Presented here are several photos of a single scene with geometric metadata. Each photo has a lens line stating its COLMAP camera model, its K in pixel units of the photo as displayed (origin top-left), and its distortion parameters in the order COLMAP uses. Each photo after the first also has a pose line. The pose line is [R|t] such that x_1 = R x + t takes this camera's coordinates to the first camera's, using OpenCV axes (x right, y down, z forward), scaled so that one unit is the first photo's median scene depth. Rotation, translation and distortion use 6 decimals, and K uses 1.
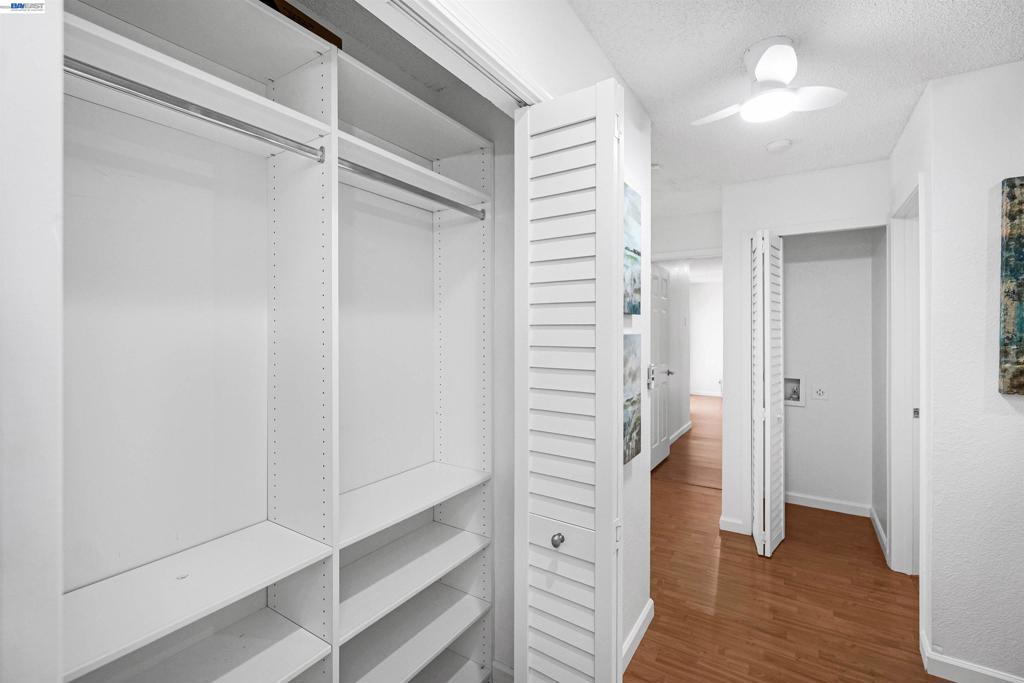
lens RADIAL K [[446.0, 0, 510.6], [0, 446.0, 335.7], [0, 0, 1]] dist [-0.003183, 0.002661]
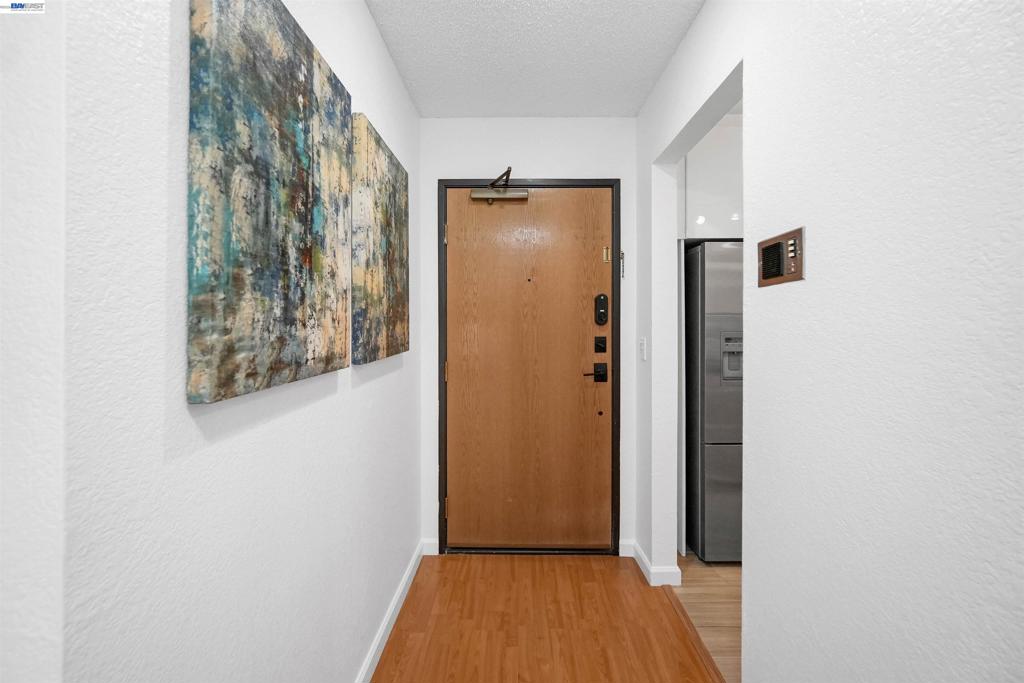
lens RADIAL K [[446.0, 0, 512.3], [0, 446.0, 334.9], [0, 0, 1]] dist [-0.003183, 0.002661]
pose [[-0.543154, -0.000685, 0.839633, 0.591198], [0.003148, 0.999991, 0.002852, 0.064645], [-0.839627, 0.004192, -0.543146, 0.996213]]
